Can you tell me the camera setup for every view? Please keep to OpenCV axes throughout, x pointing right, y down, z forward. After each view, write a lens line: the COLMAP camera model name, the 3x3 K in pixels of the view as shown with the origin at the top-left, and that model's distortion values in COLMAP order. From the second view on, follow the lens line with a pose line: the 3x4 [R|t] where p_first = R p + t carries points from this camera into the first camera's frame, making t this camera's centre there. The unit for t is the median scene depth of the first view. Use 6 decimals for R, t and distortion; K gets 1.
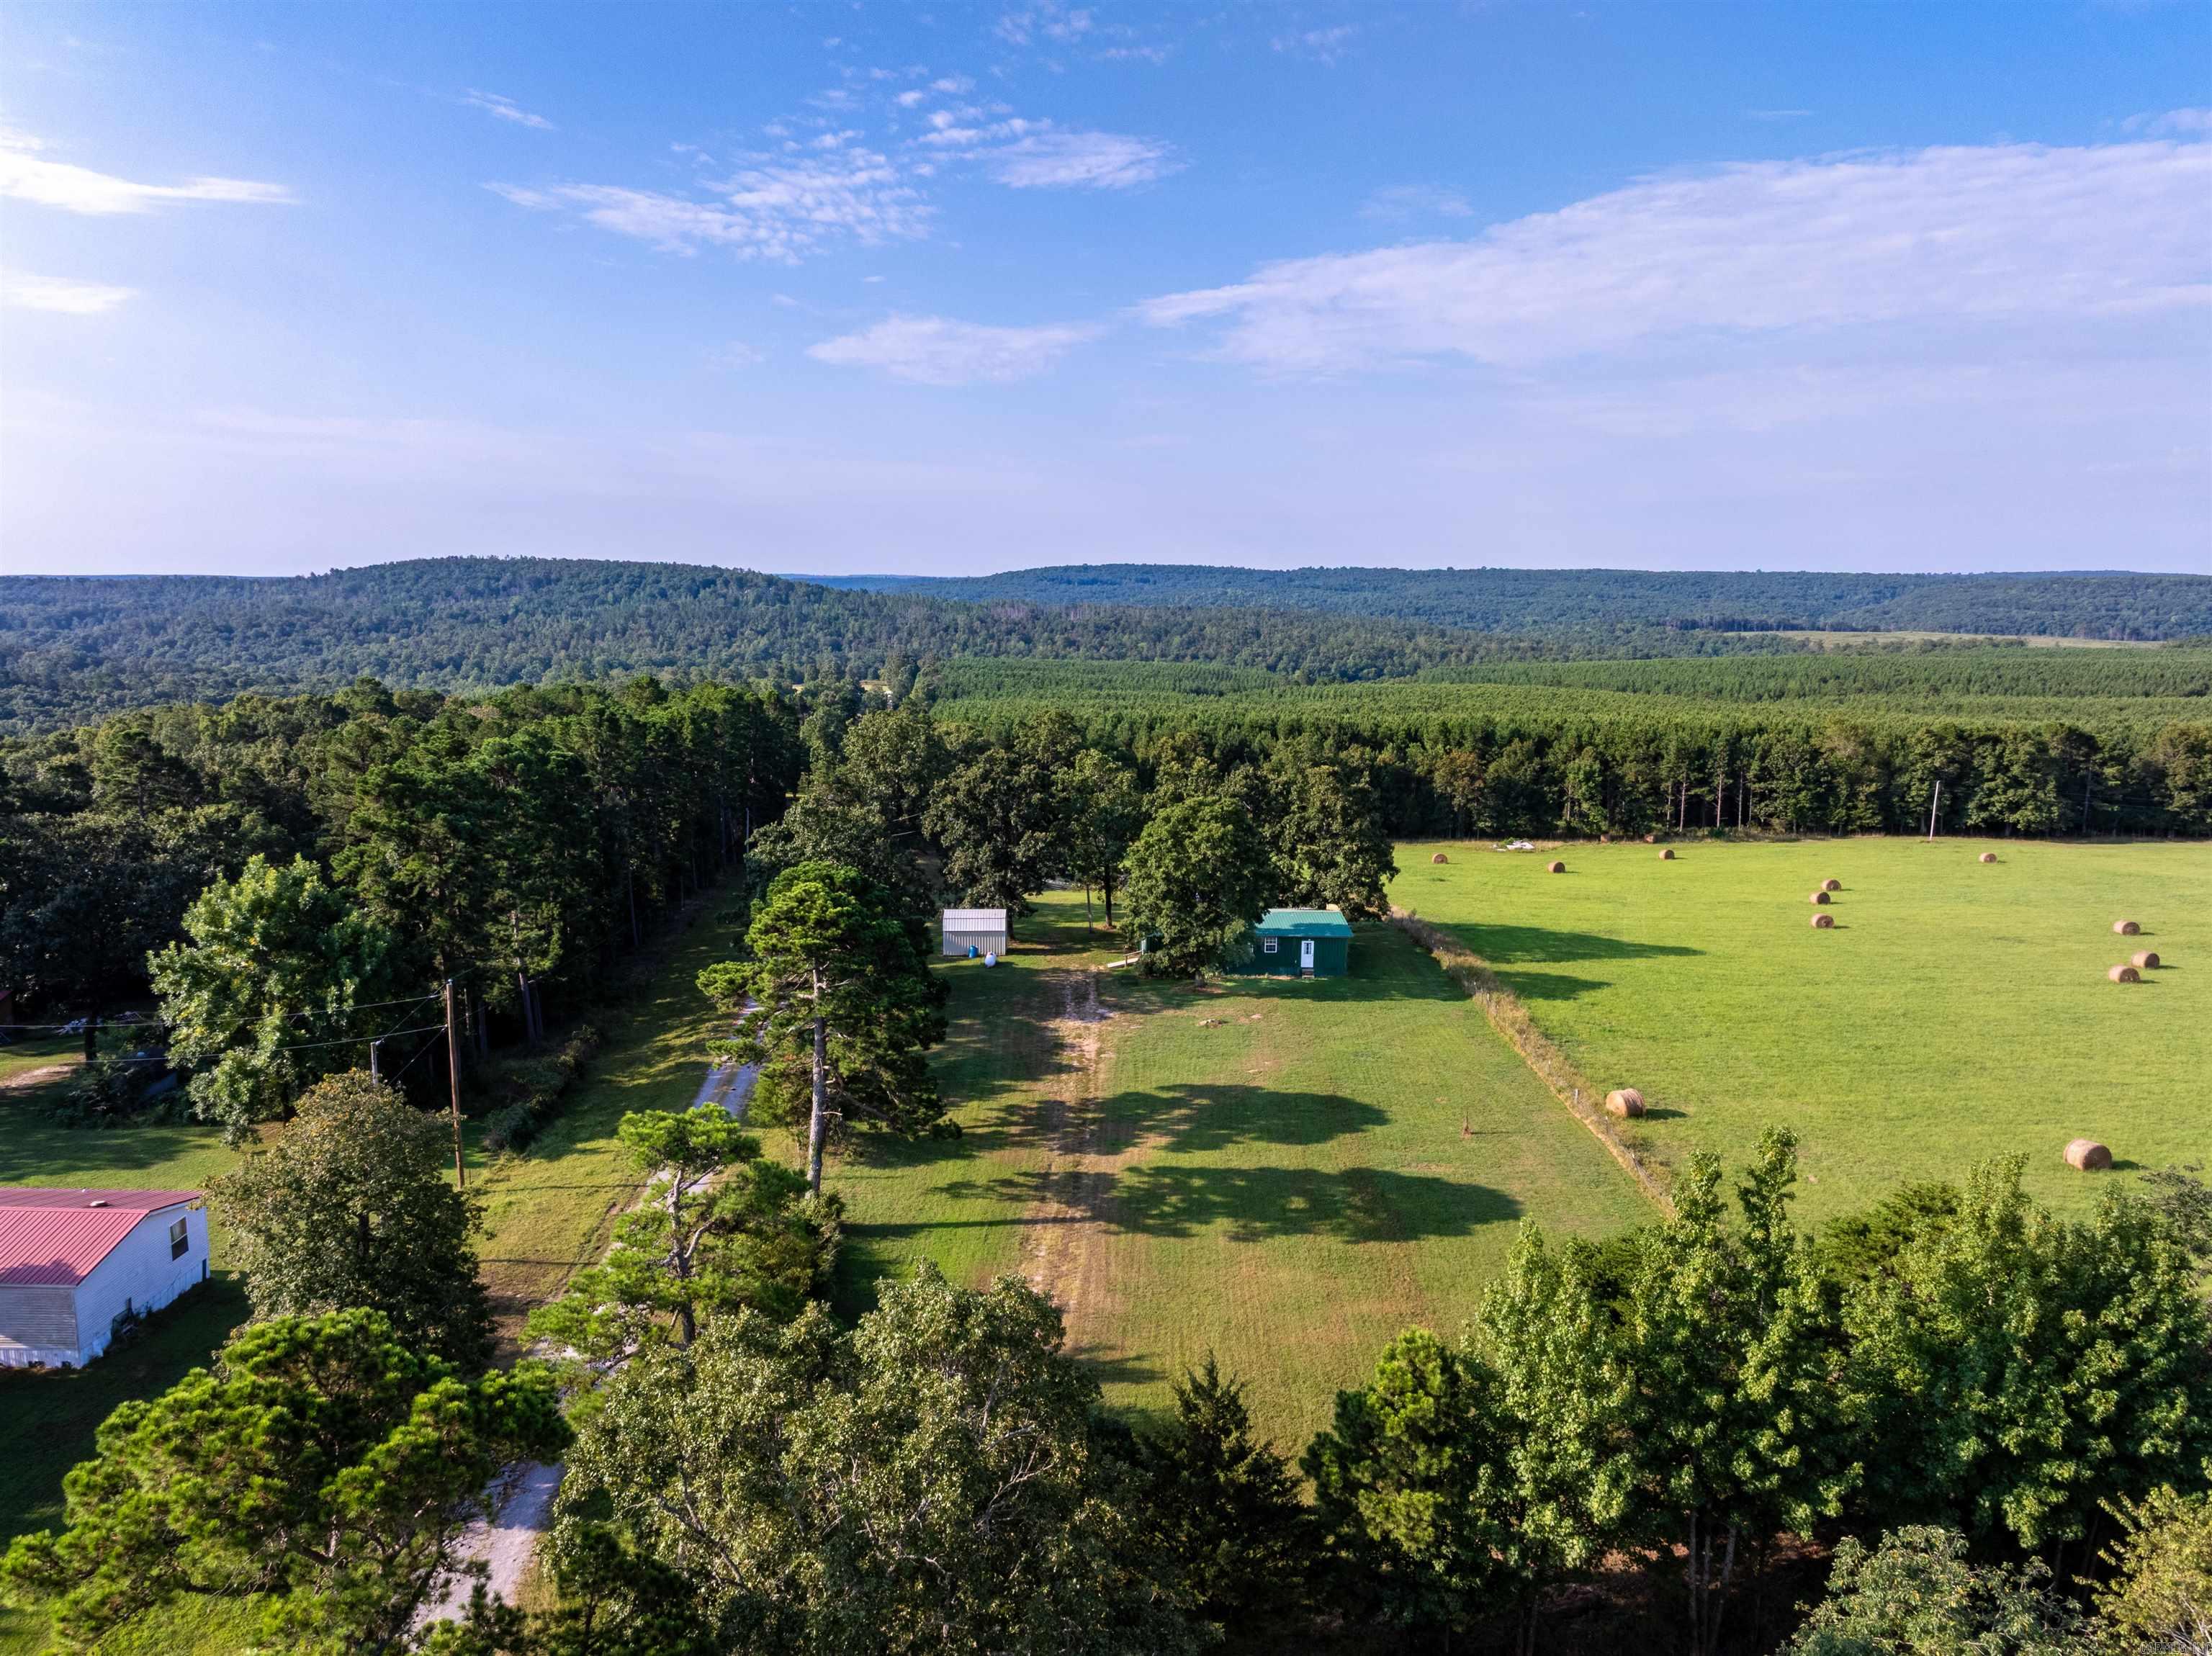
lens RADIAL K [[1549.9, 0, 1107.7], [0, 1549.9, 823.0], [0, 0, 1]] dist [-0.007291, 0.011647]
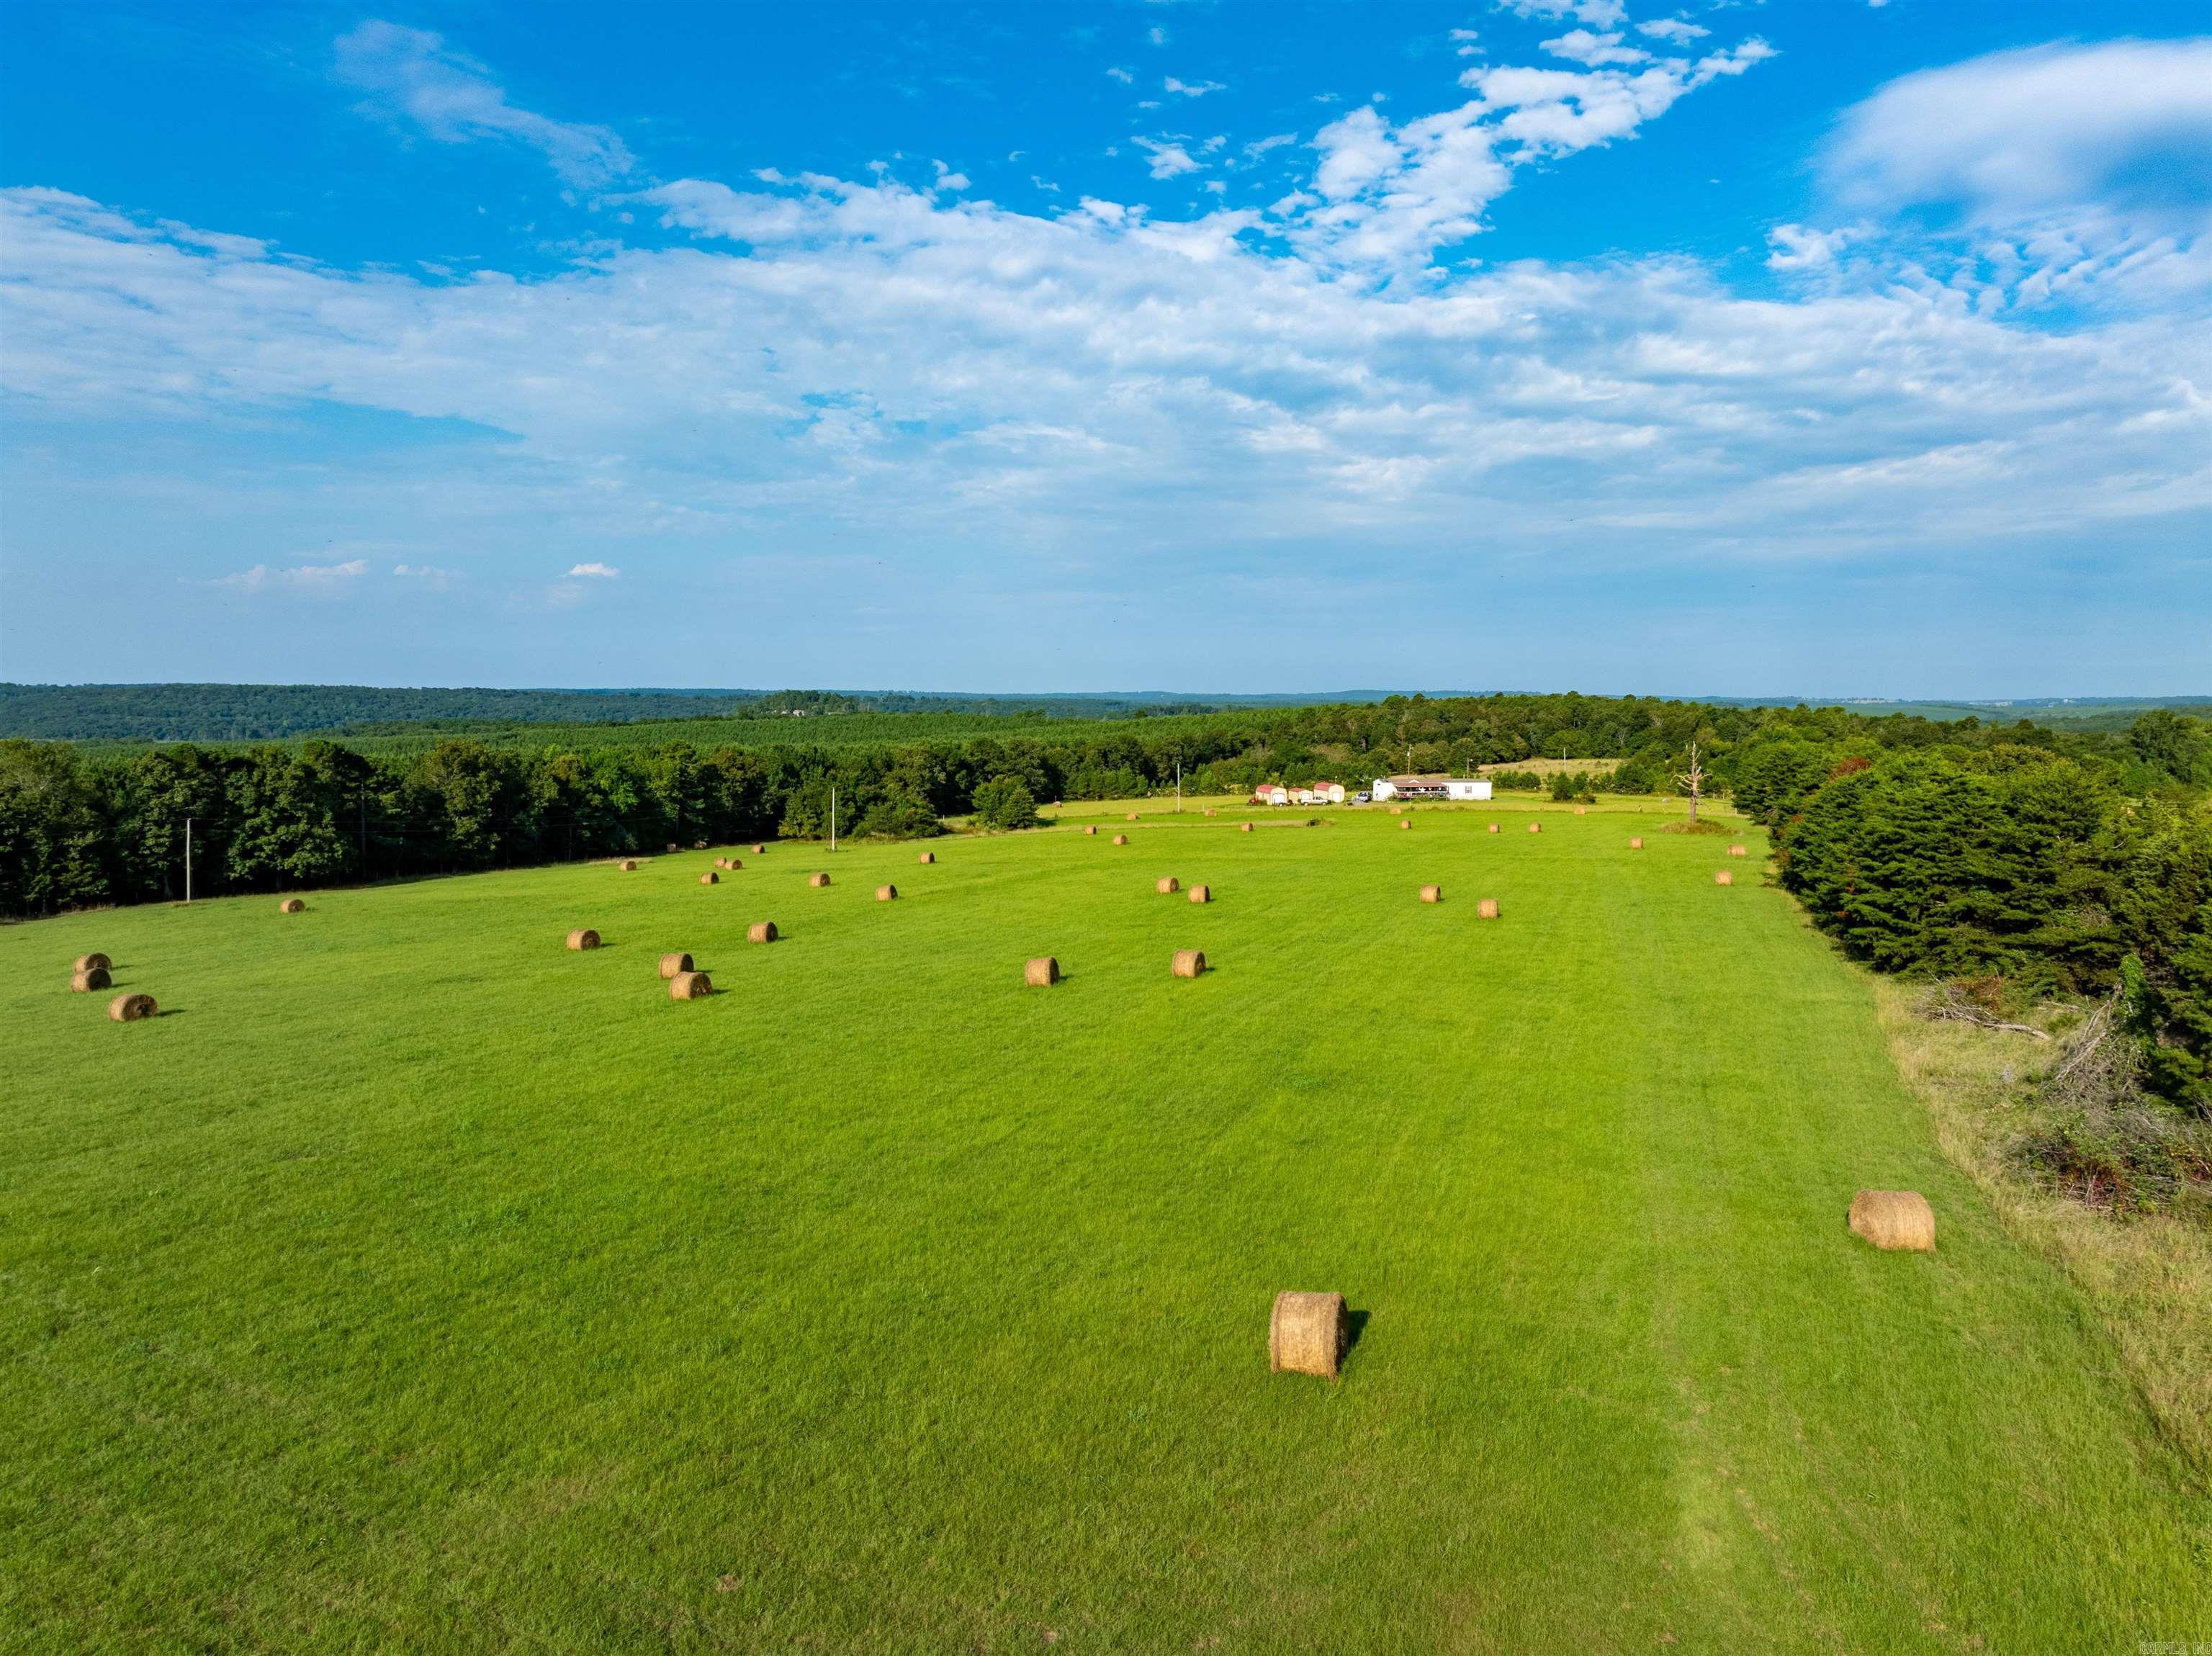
lens RADIAL K [[1549.9, 0, 1118.3], [0, 1549.9, 826.6], [0, 0, 1]] dist [-0.007291, 0.011647]
pose [[0.454159, -0.067867, 0.888332, 0.093743], [0.132646, 0.991132, 0.007906, 0.026728], [-0.880991, 0.114243, 0.459133, 0.285179]]
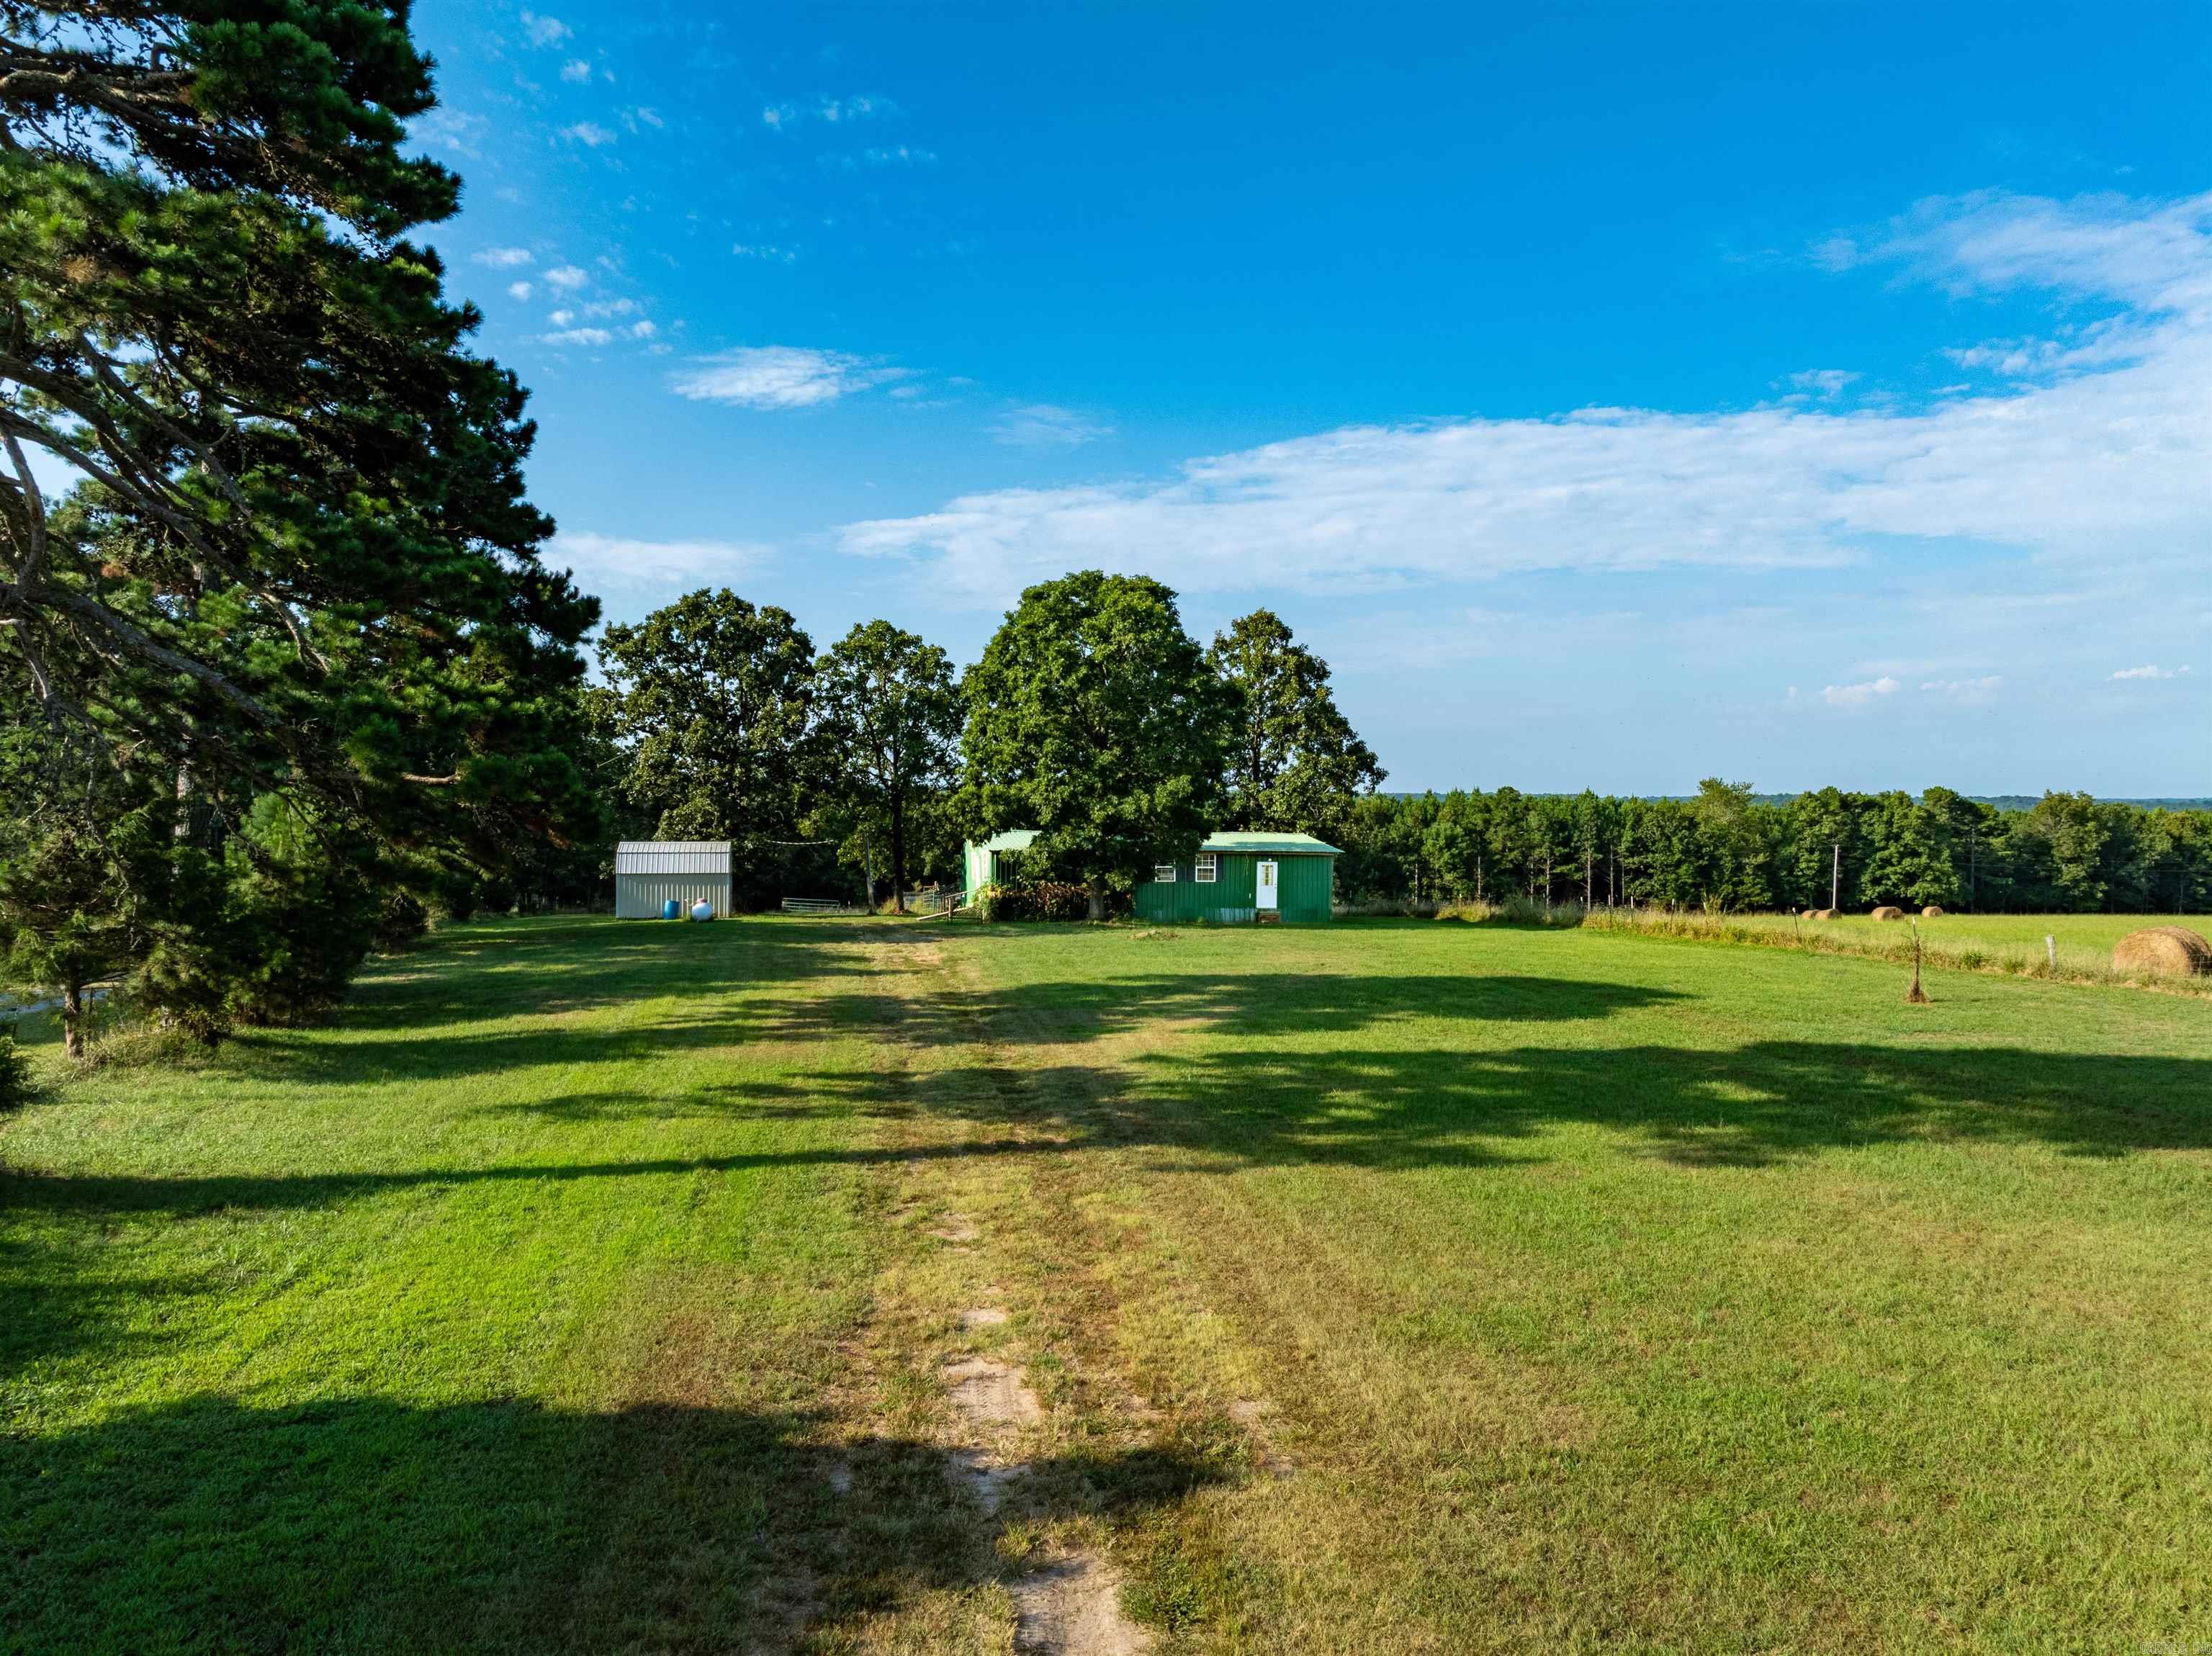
lens RADIAL K [[1549.9, 0, 1111.7], [0, 1549.9, 830.8], [0, 0, 1]] dist [-0.007291, 0.011647]
pose [[0.982684, 0.002993, 0.185265, -0.018331], [0.023696, 0.989629, -0.141679, 0.074980], [-0.183767, 0.143616, 0.972422, 0.228208]]
